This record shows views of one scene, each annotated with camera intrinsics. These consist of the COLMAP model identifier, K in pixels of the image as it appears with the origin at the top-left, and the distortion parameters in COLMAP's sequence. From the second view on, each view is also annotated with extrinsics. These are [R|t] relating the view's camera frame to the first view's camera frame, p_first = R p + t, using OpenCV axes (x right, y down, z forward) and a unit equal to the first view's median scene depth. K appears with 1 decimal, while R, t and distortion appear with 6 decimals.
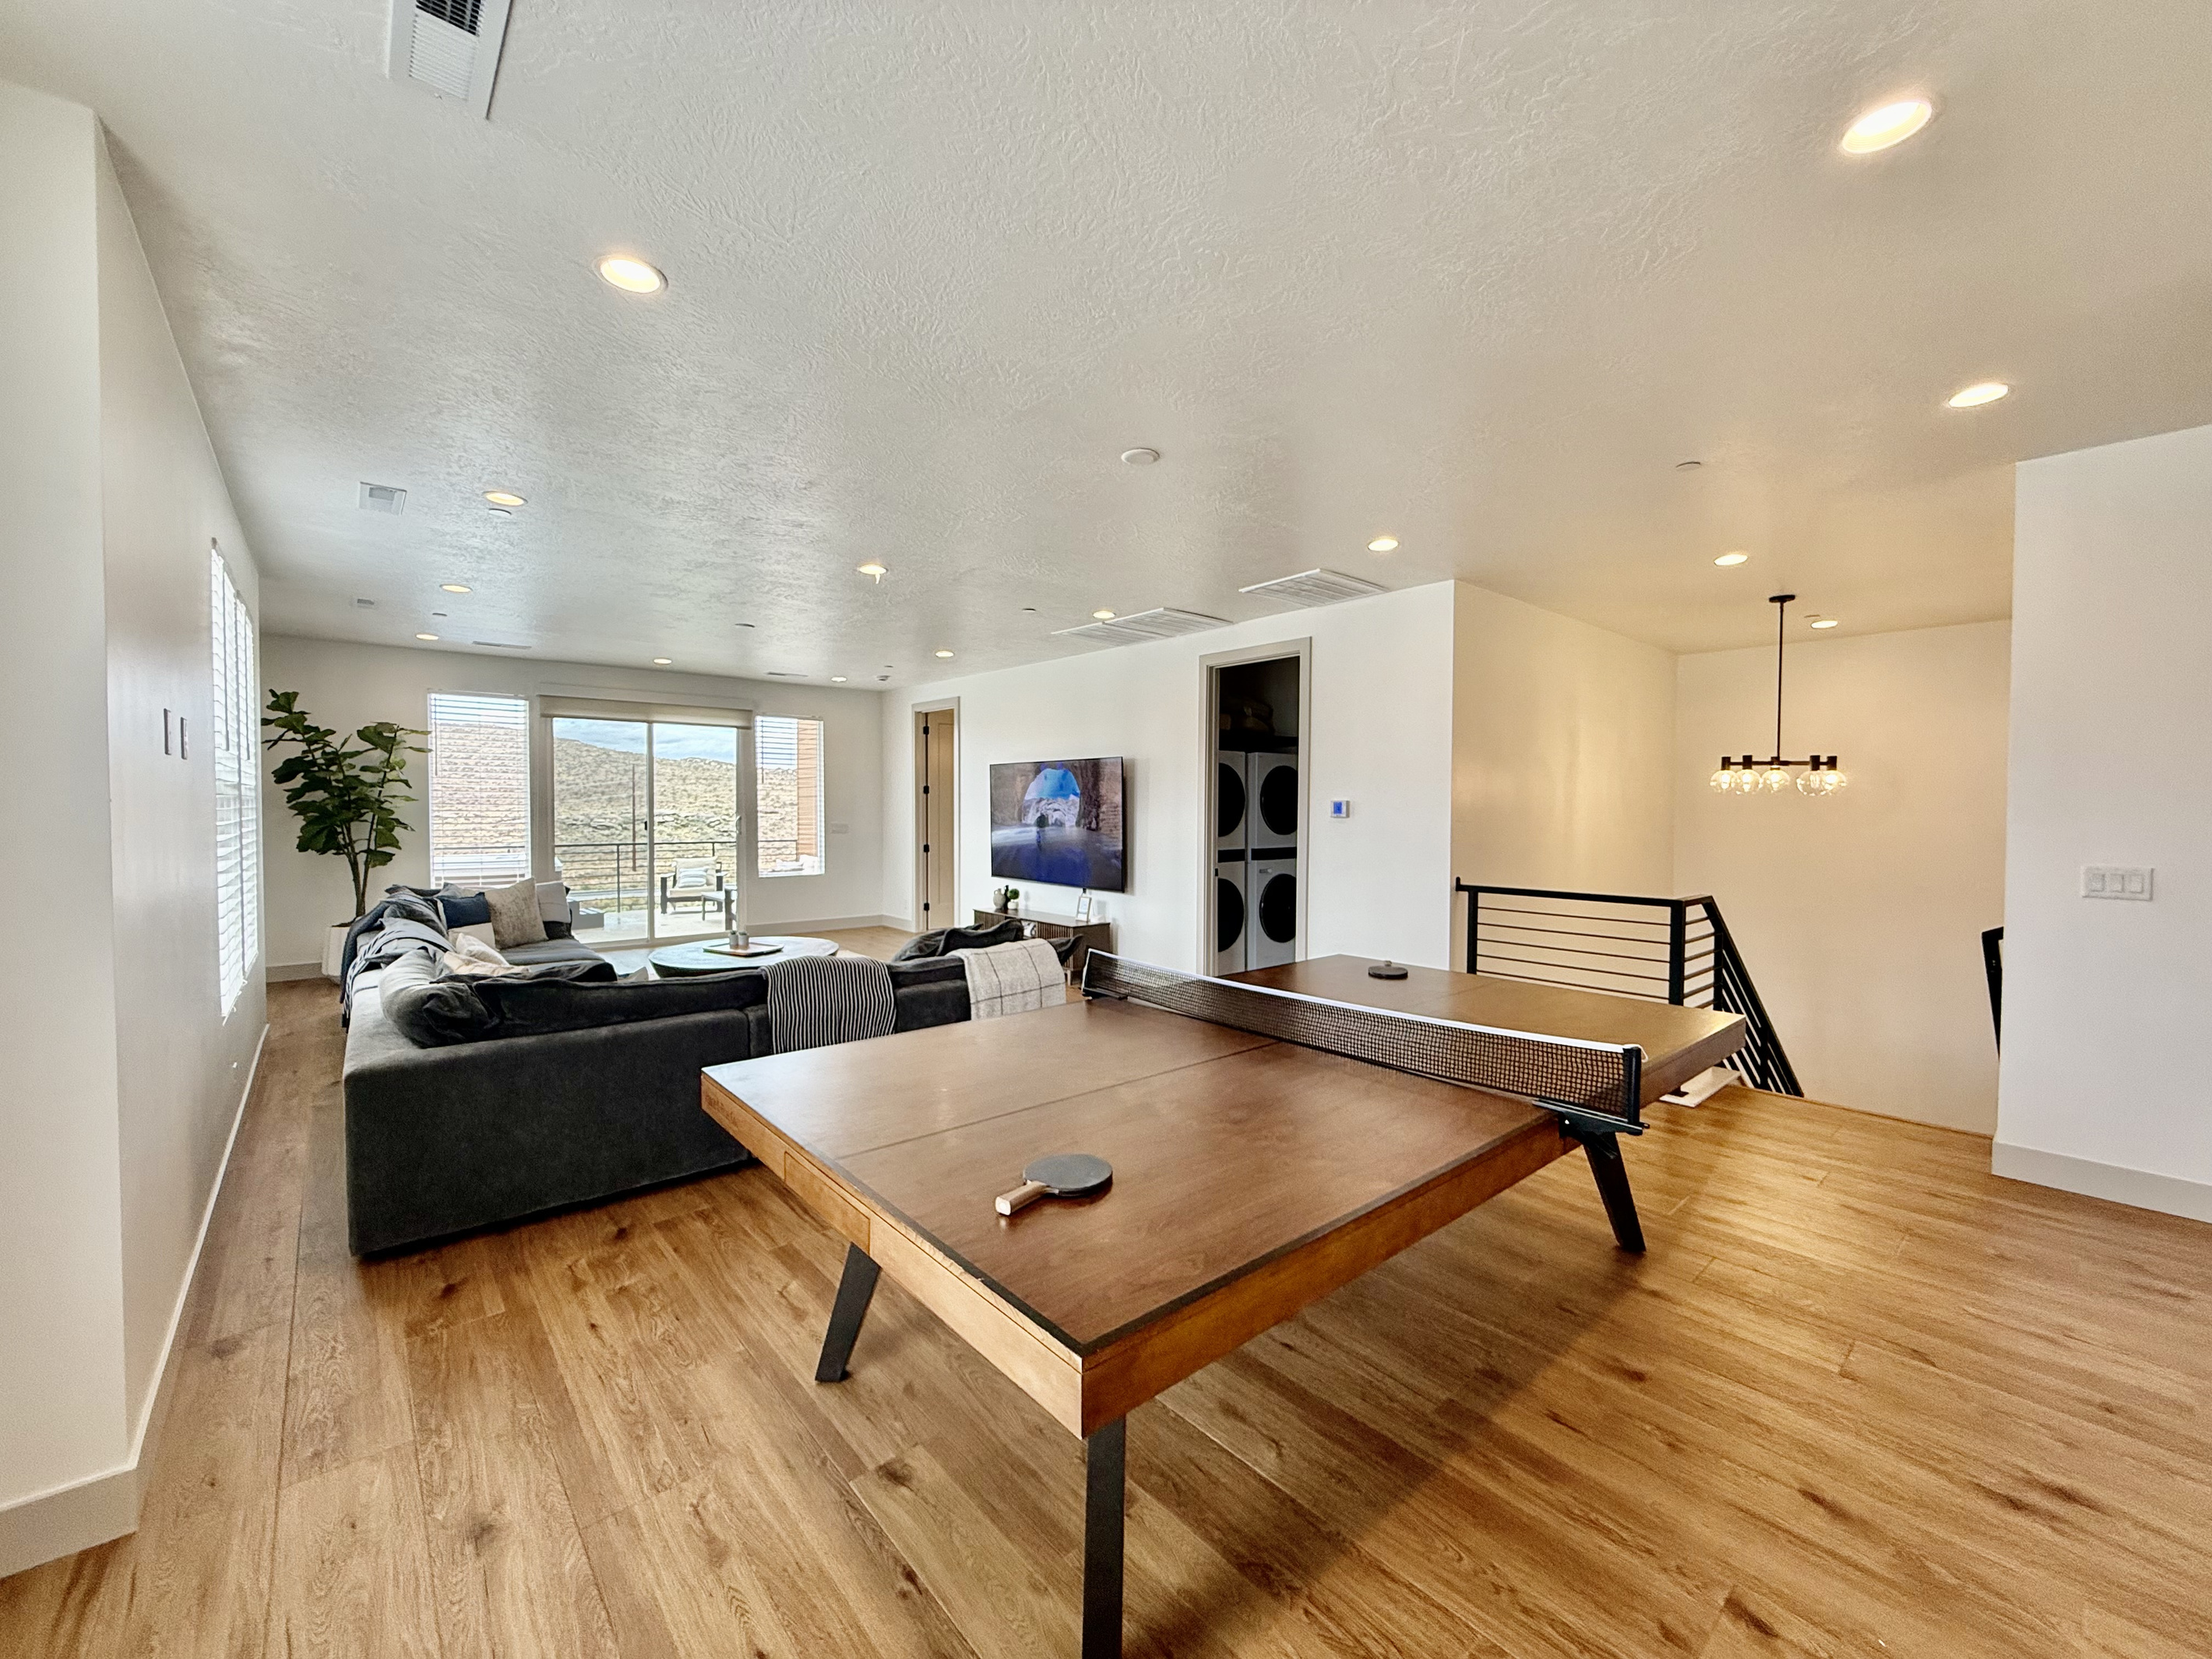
lens RADIAL K [[883.0, 0, 1095.2], [0, 883.0, 831.5], [0, 0, 1]] dist [-0.000041, -0.000042]
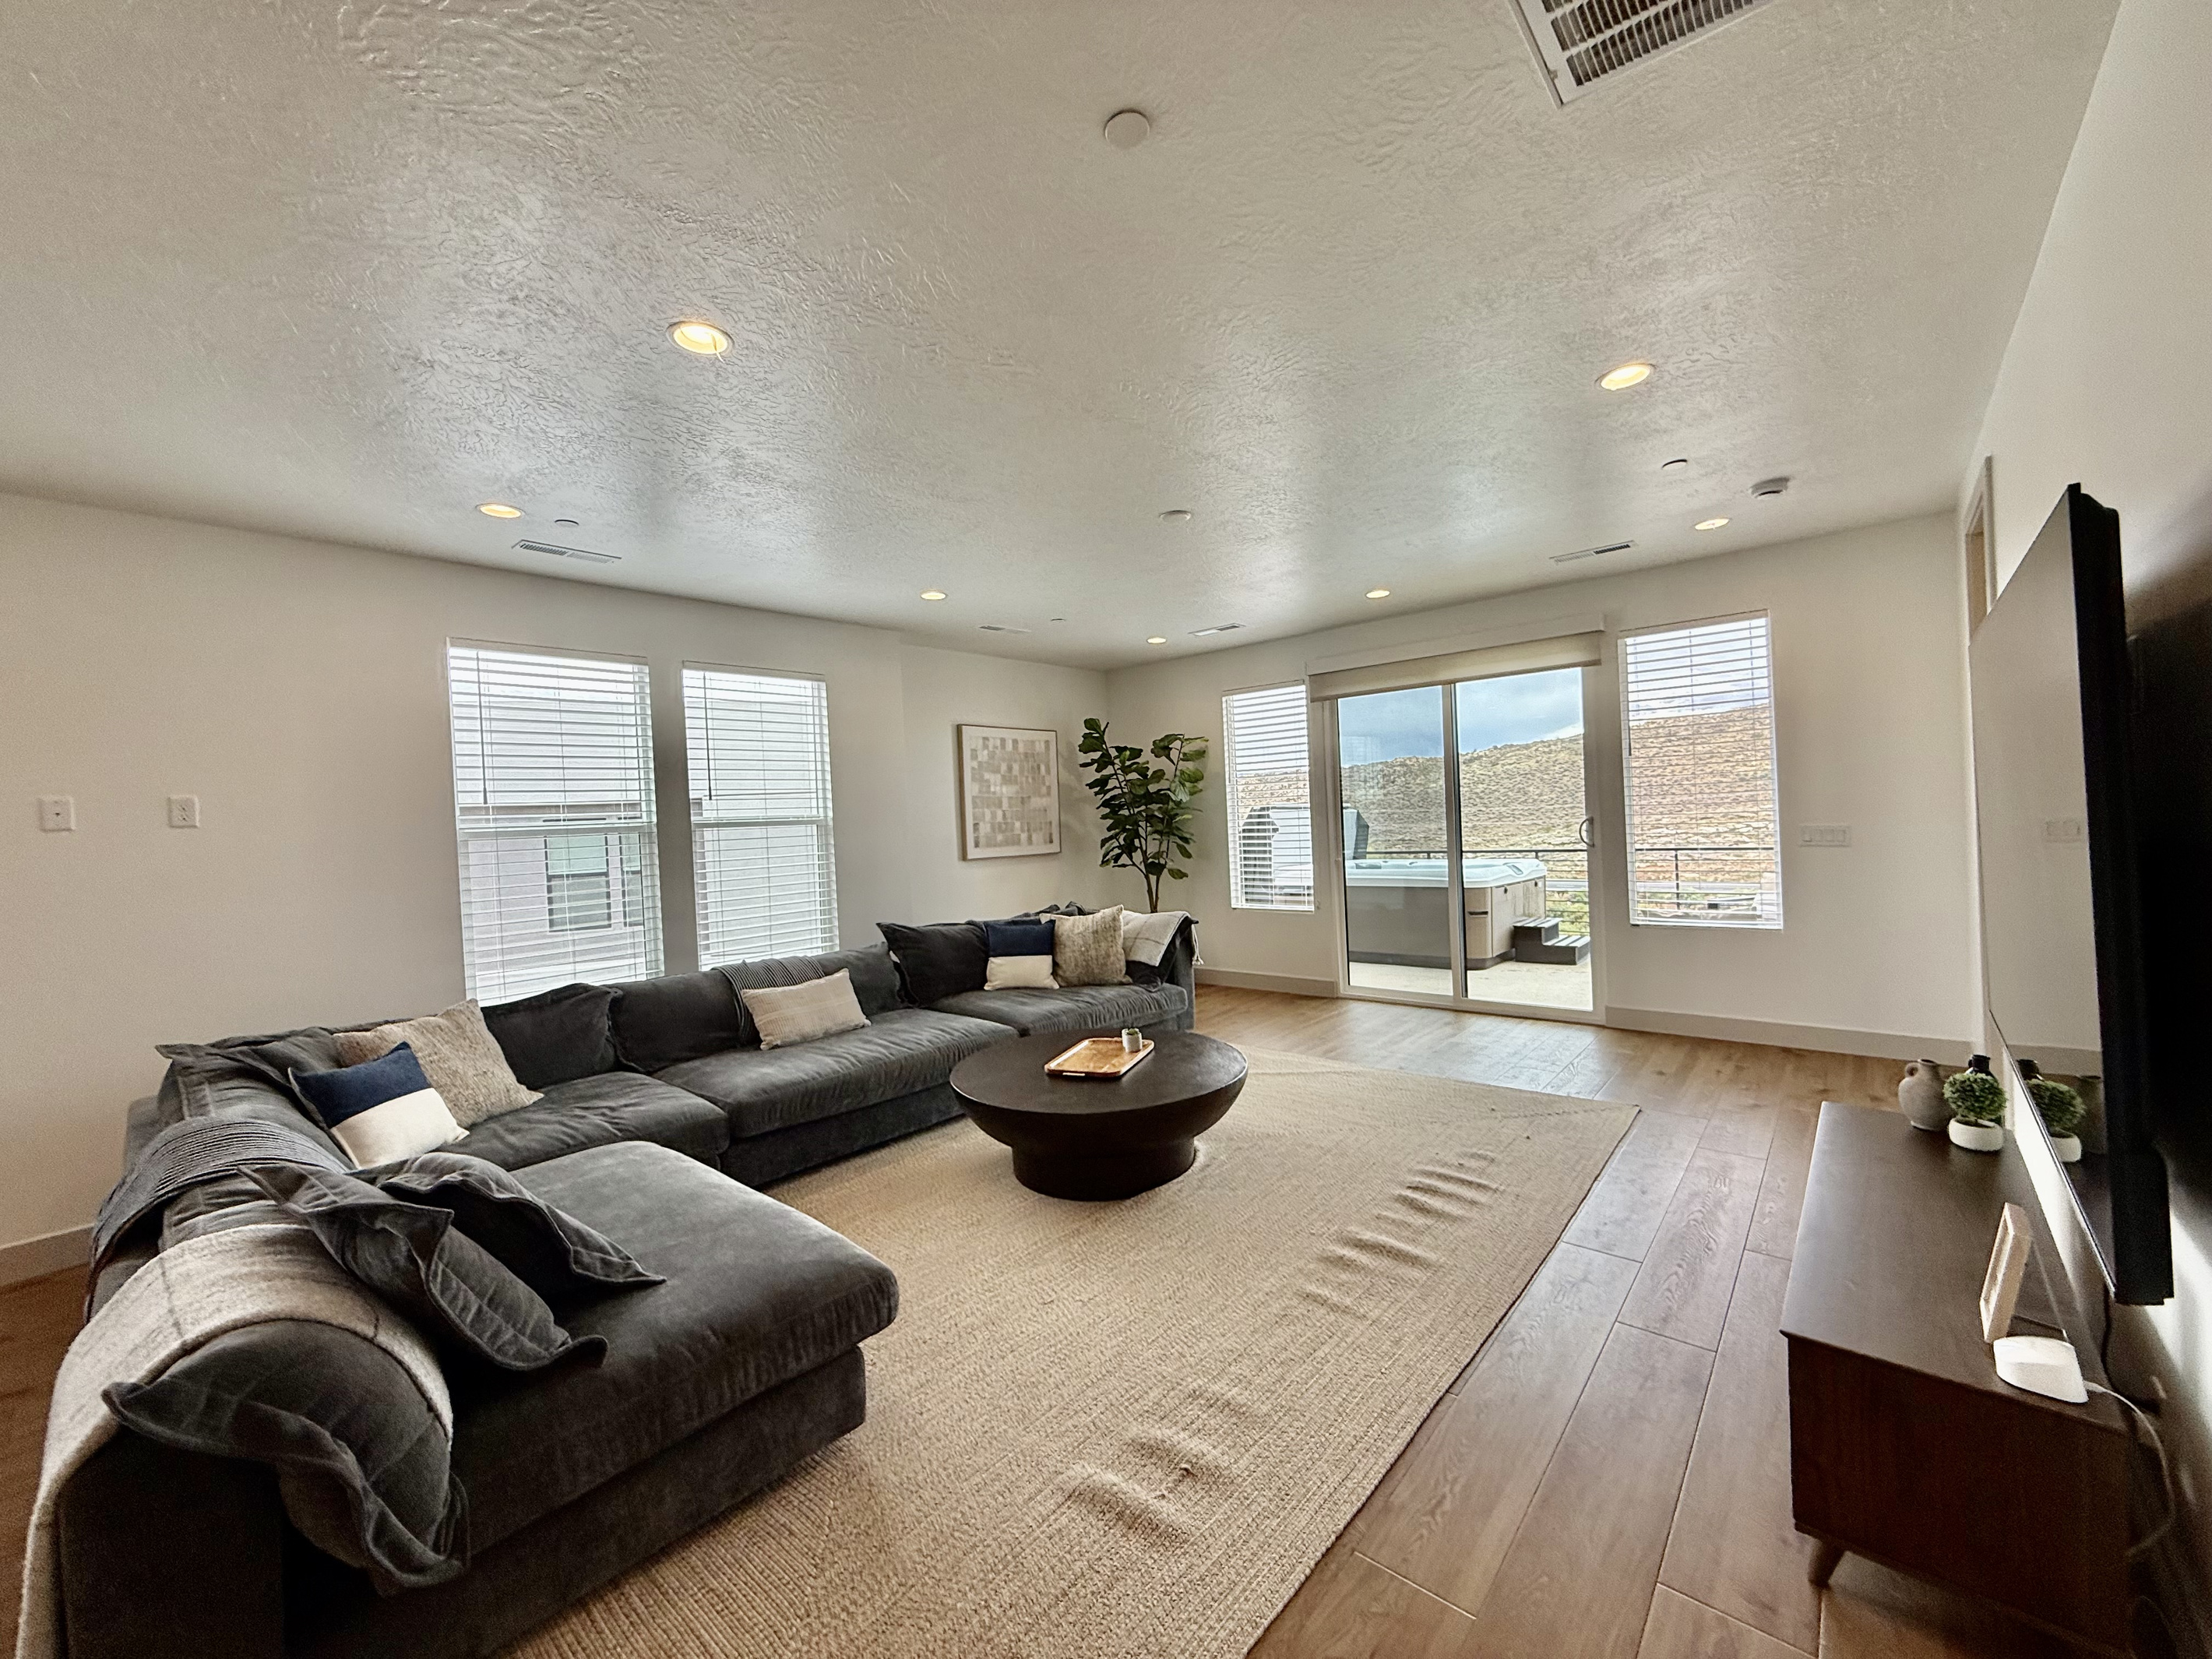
lens RADIAL K [[883.0, 0, 1095.2], [0, 883.0, 831.5], [0, 0, 1]] dist [-0.000041, -0.000042]
pose [[0.140680, 0.006089, -0.990036, 0.151942], [0.018070, 0.999799, 0.008717, -0.020809], [0.989890, -0.019116, 0.140542, 0.668363]]
